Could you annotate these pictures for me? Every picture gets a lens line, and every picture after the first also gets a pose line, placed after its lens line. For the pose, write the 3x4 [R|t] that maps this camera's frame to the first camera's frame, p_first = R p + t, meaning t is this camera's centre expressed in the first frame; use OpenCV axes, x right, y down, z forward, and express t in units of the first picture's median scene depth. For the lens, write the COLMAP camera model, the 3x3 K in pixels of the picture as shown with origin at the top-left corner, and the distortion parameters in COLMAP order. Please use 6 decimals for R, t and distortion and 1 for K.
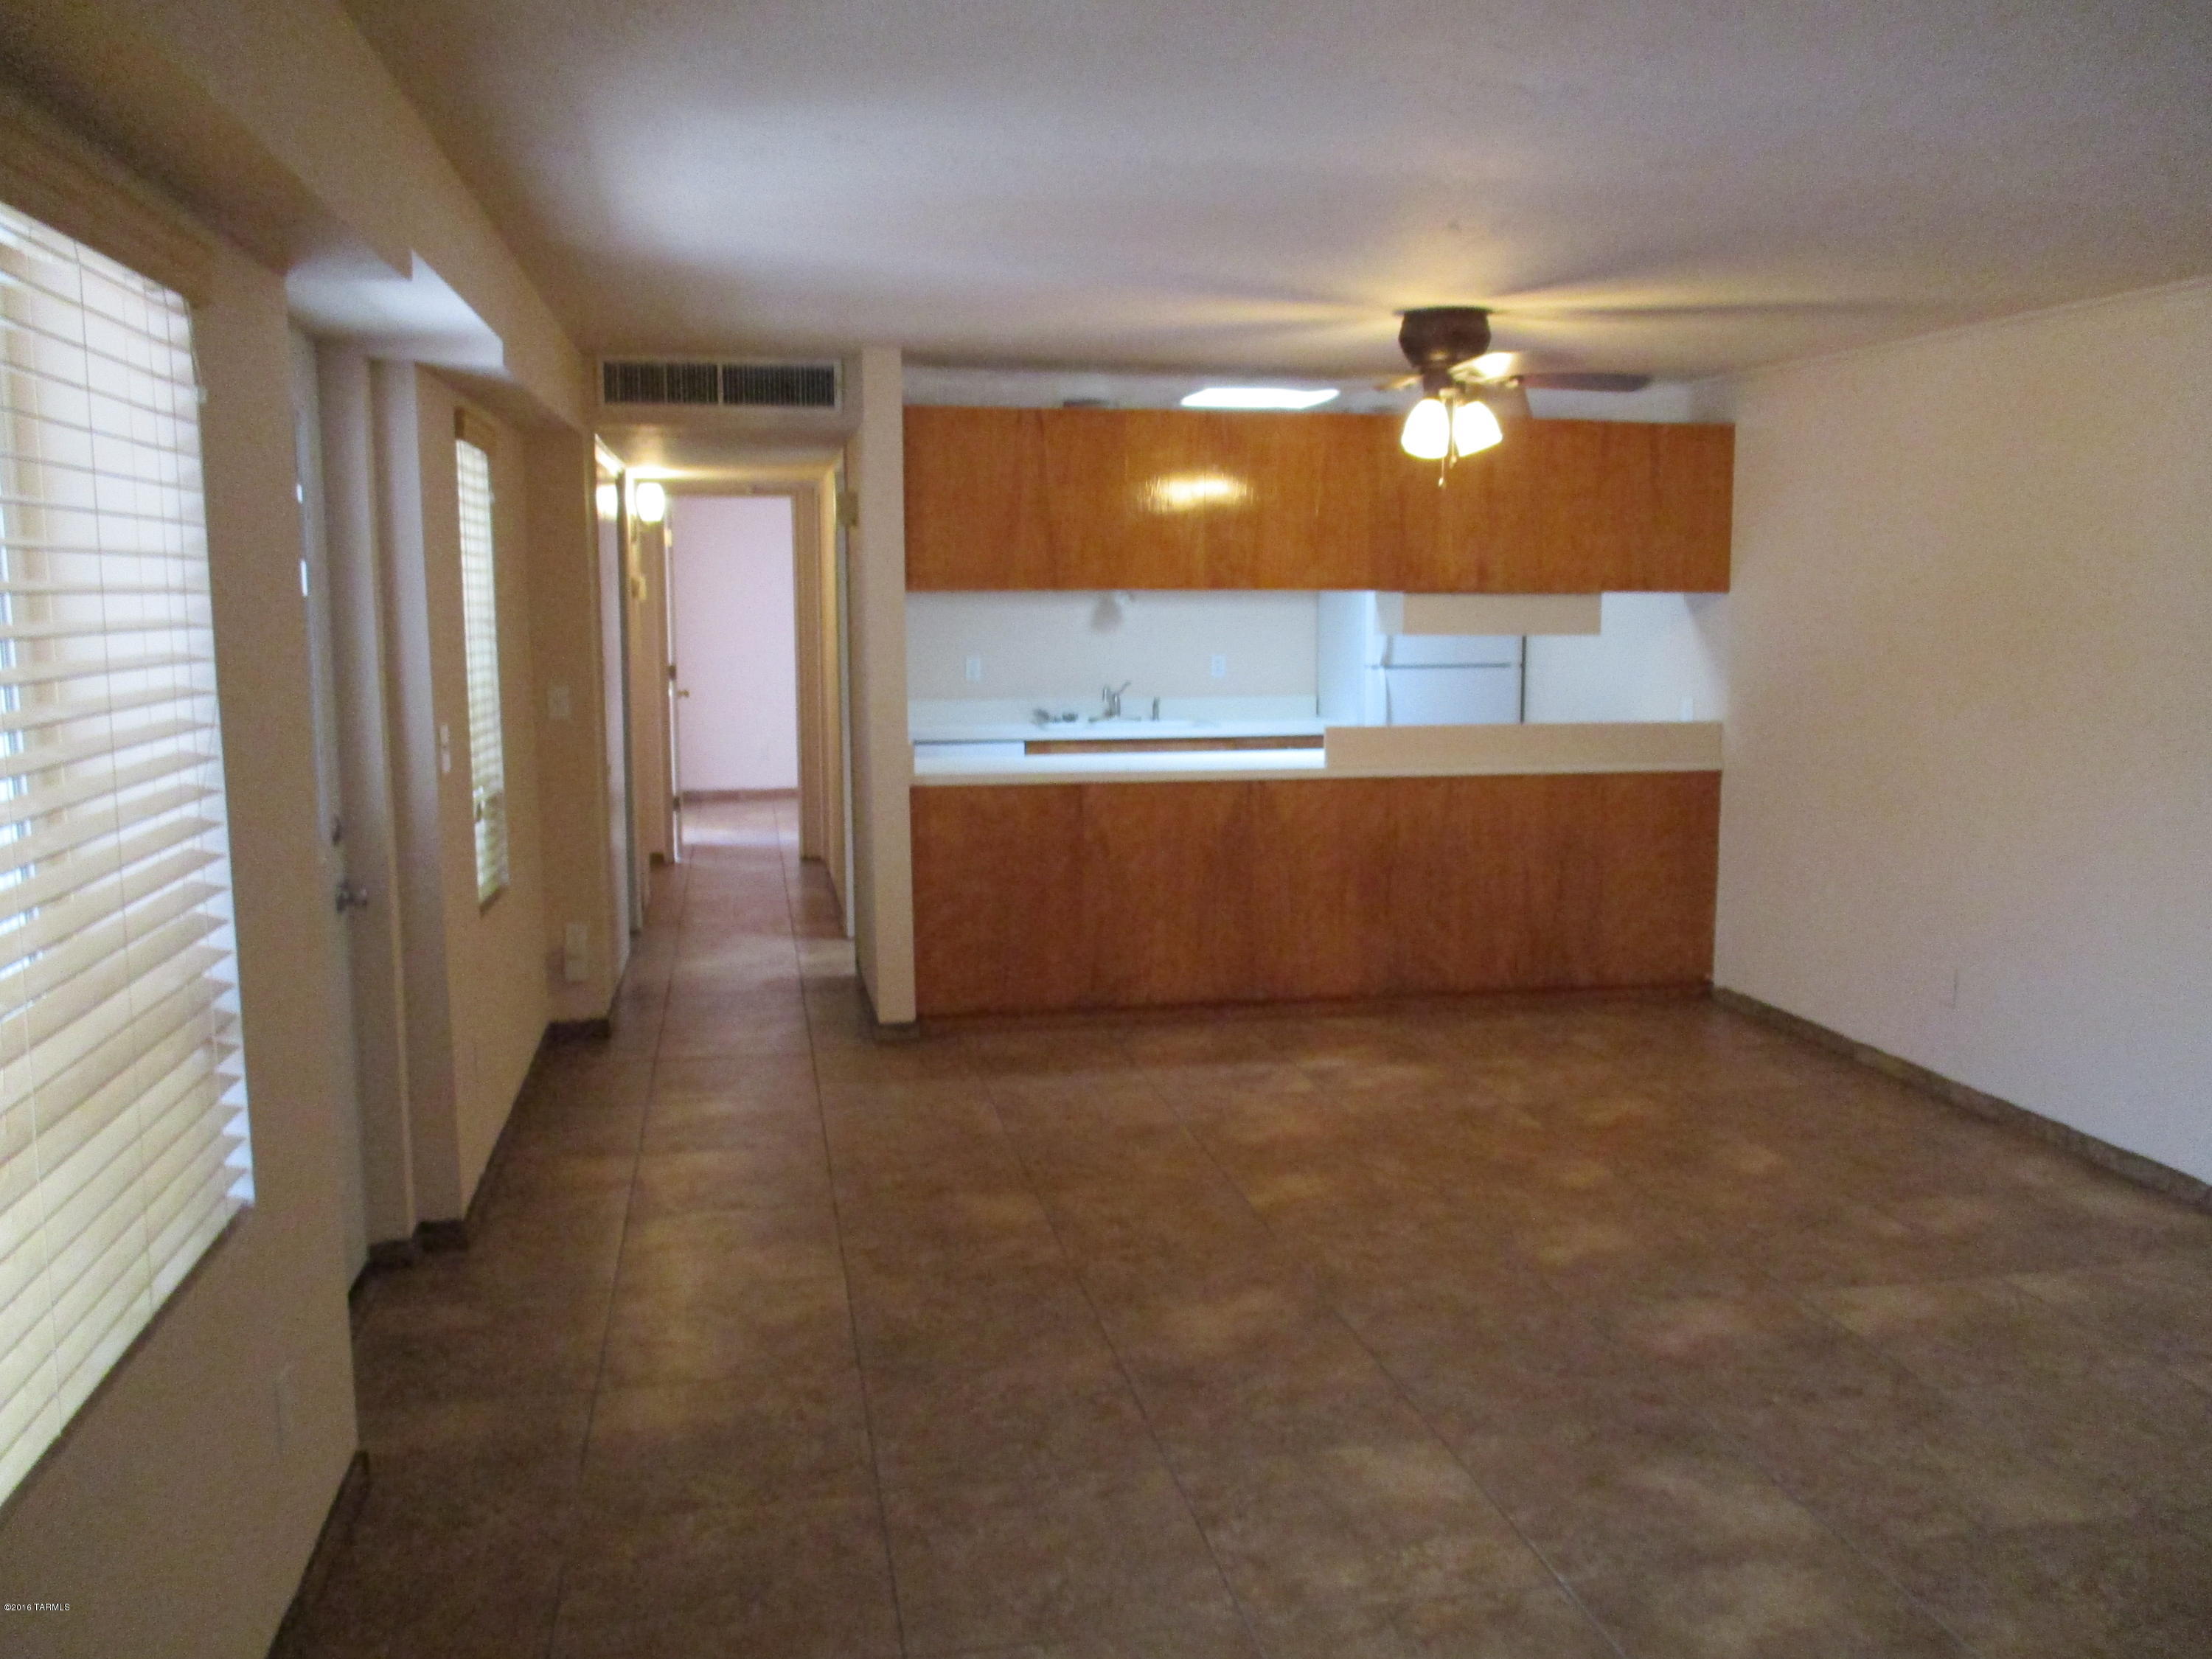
lens RADIAL K [[1857.9, 0, 1113.4], [0, 1857.9, 821.6], [0, 0, 1]] dist [-0.025363, 0.005029]
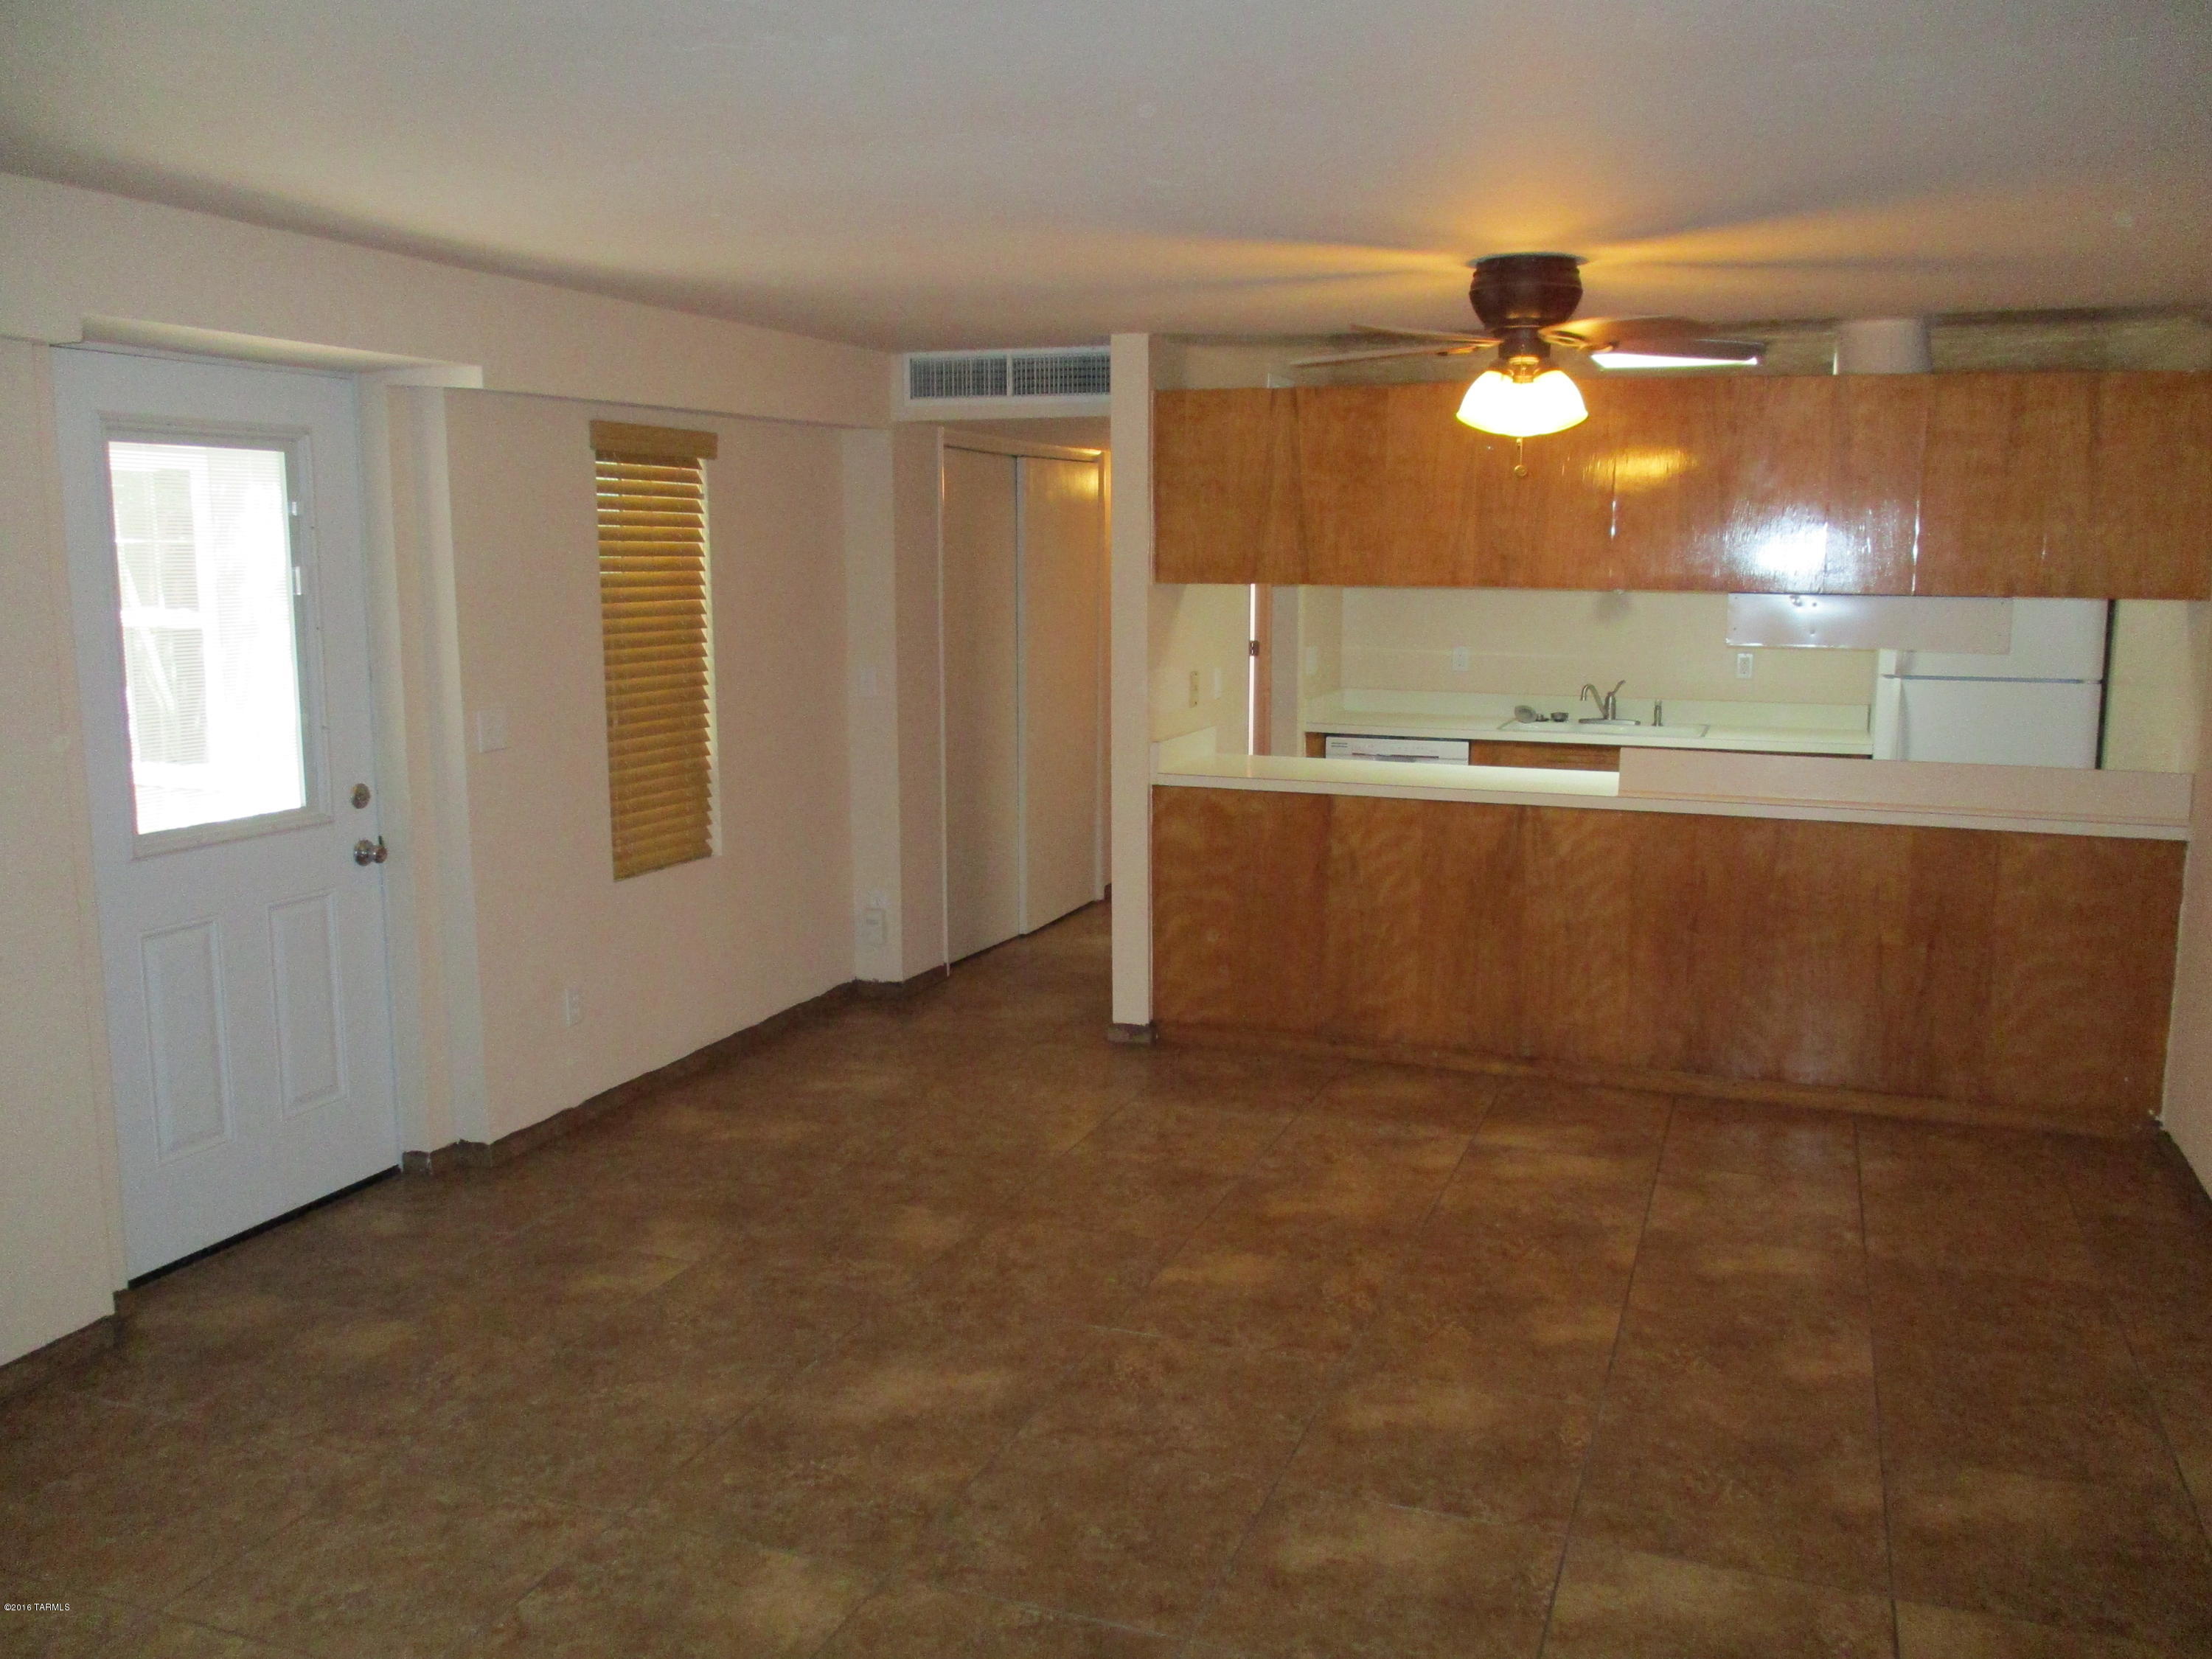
lens RADIAL K [[1857.9, 0, 1113.4], [0, 1857.9, 821.6], [0, 0, 1]] dist [-0.025363, 0.005029]
pose [[0.849374, 0.082357, -0.521326, 0.456562], [-0.070825, 0.996602, 0.042048, -0.047057], [0.523017, 0.001209, 0.852321, 0.194985]]
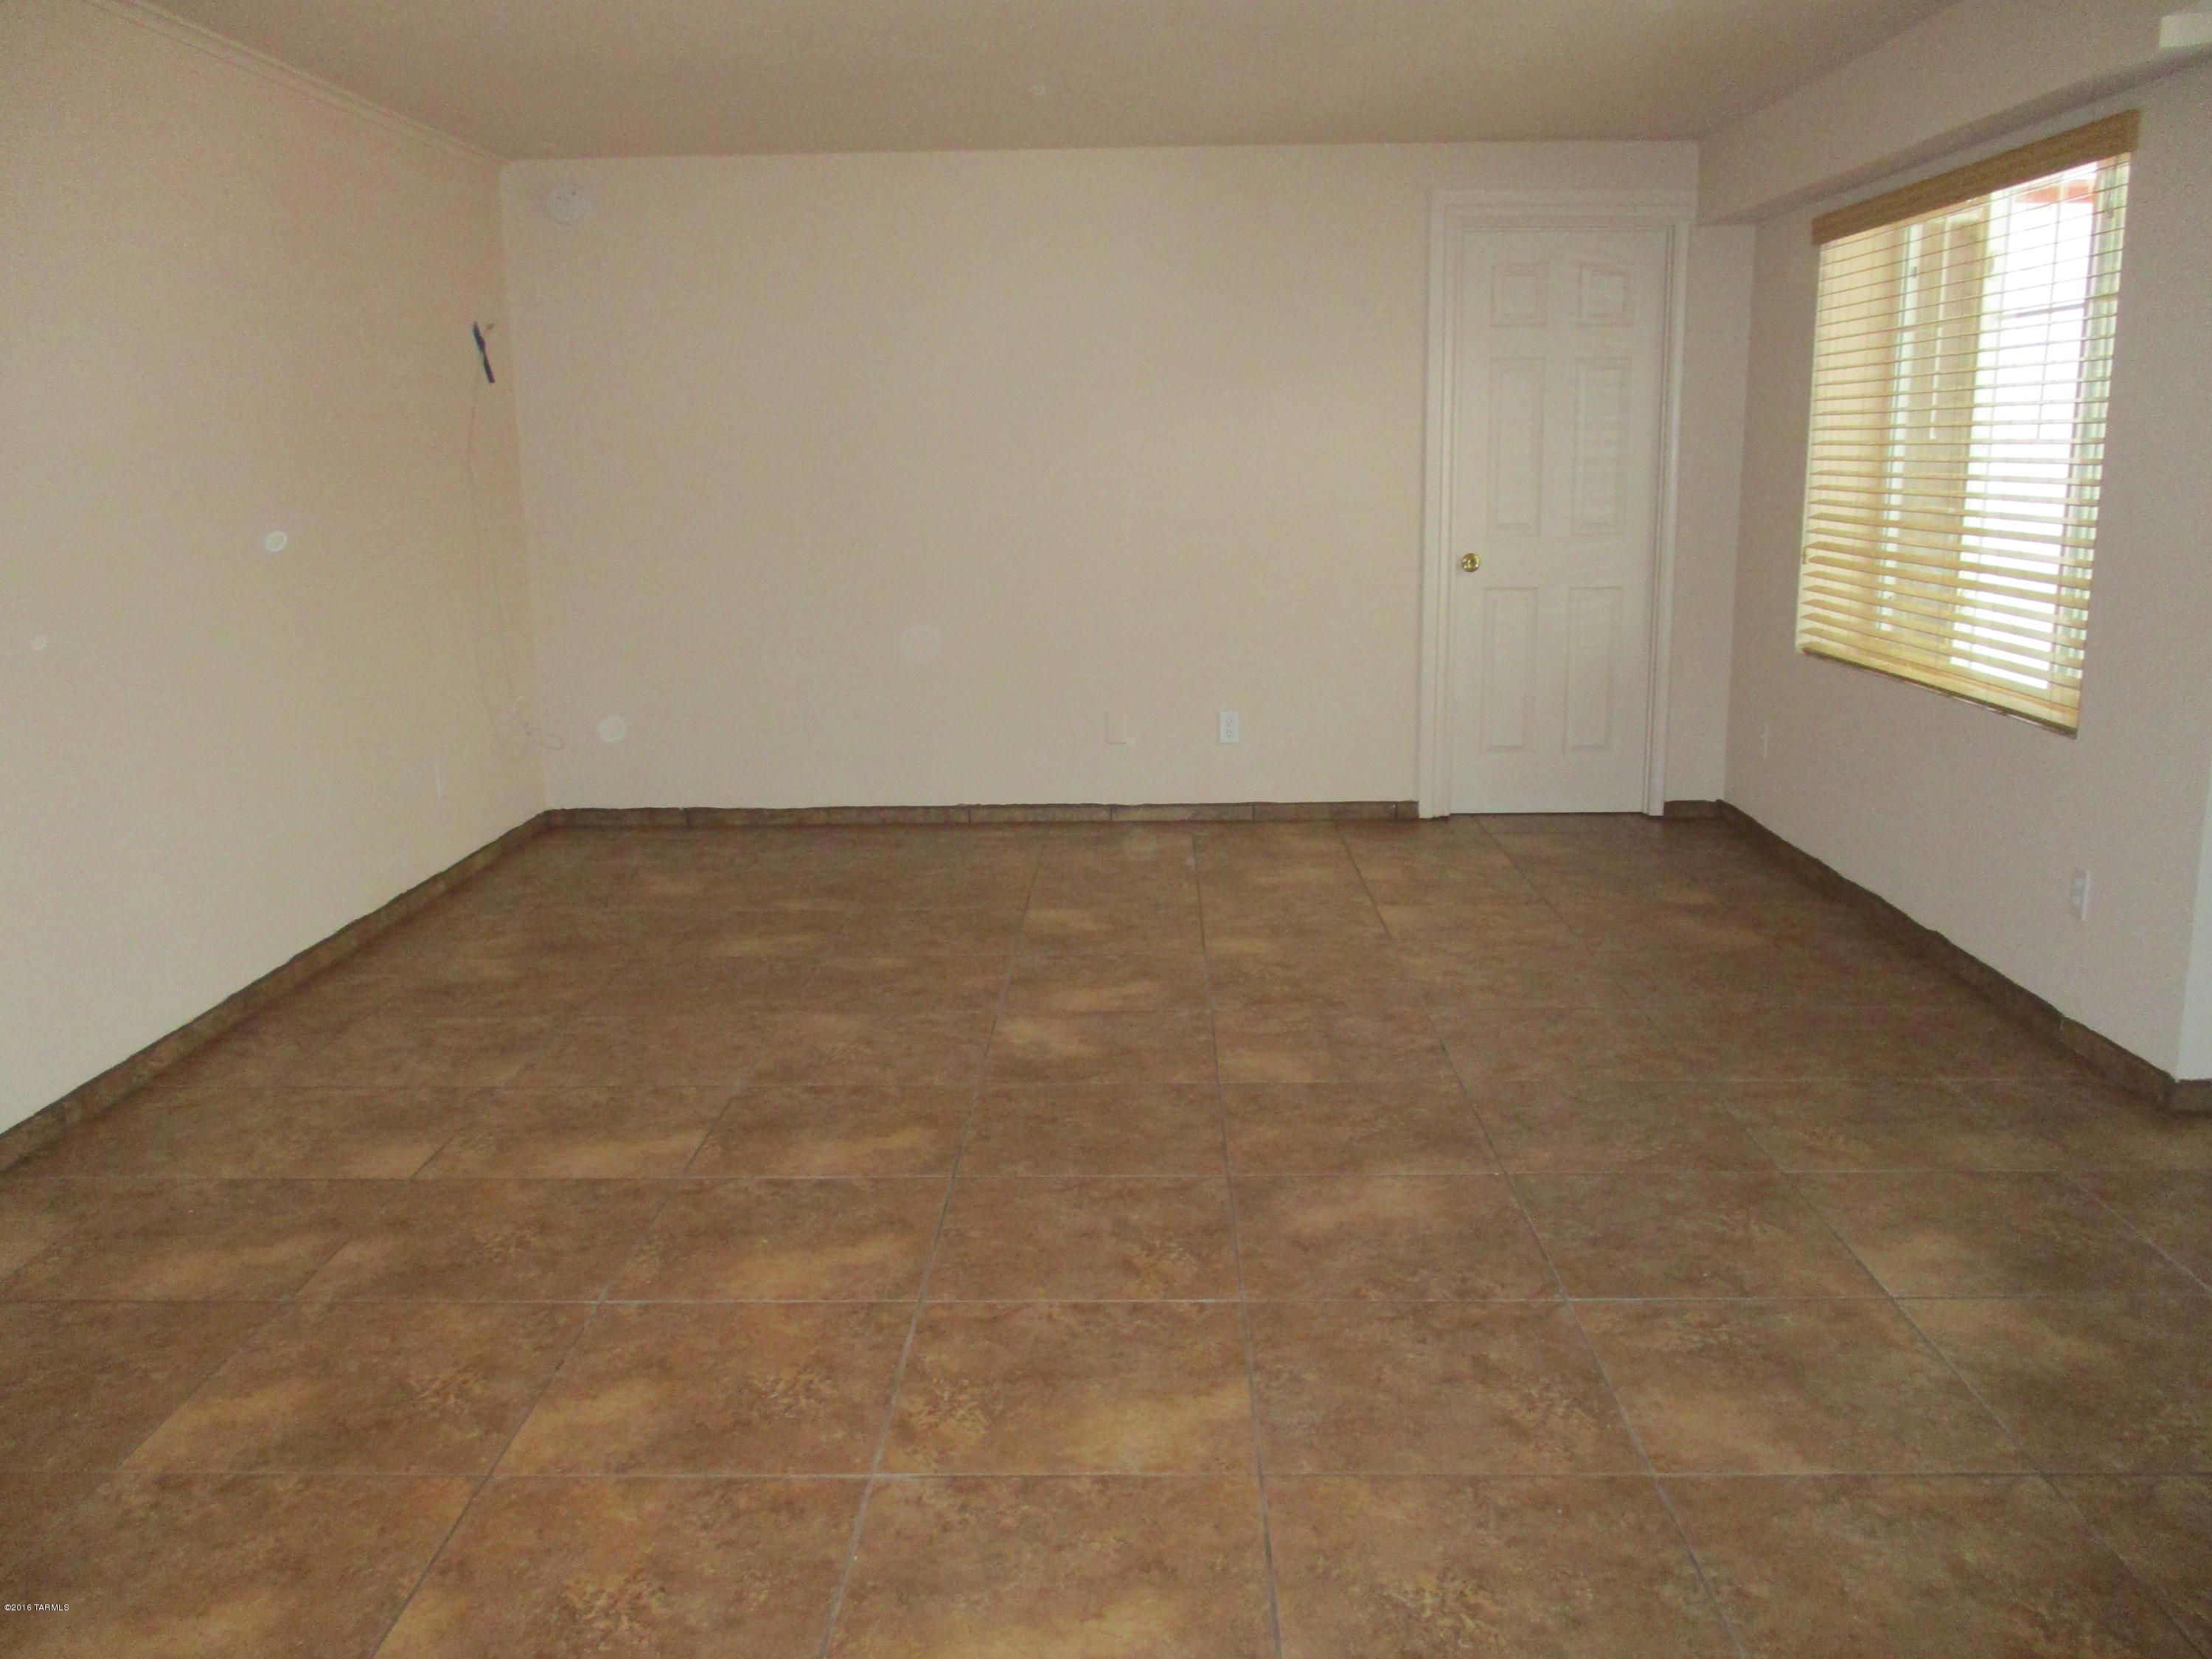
lens RADIAL K [[1828.3, 0, 1105.5], [0, 1828.3, 821.7], [0, 0, 1]] dist [-0.027454, 0.009252]
pose [[-0.975249, -0.032151, 0.218761, 0.000437], [0.040139, 0.947191, 0.318147, -0.123217], [-0.217437, 0.319053, -0.922457, 1.313389]]
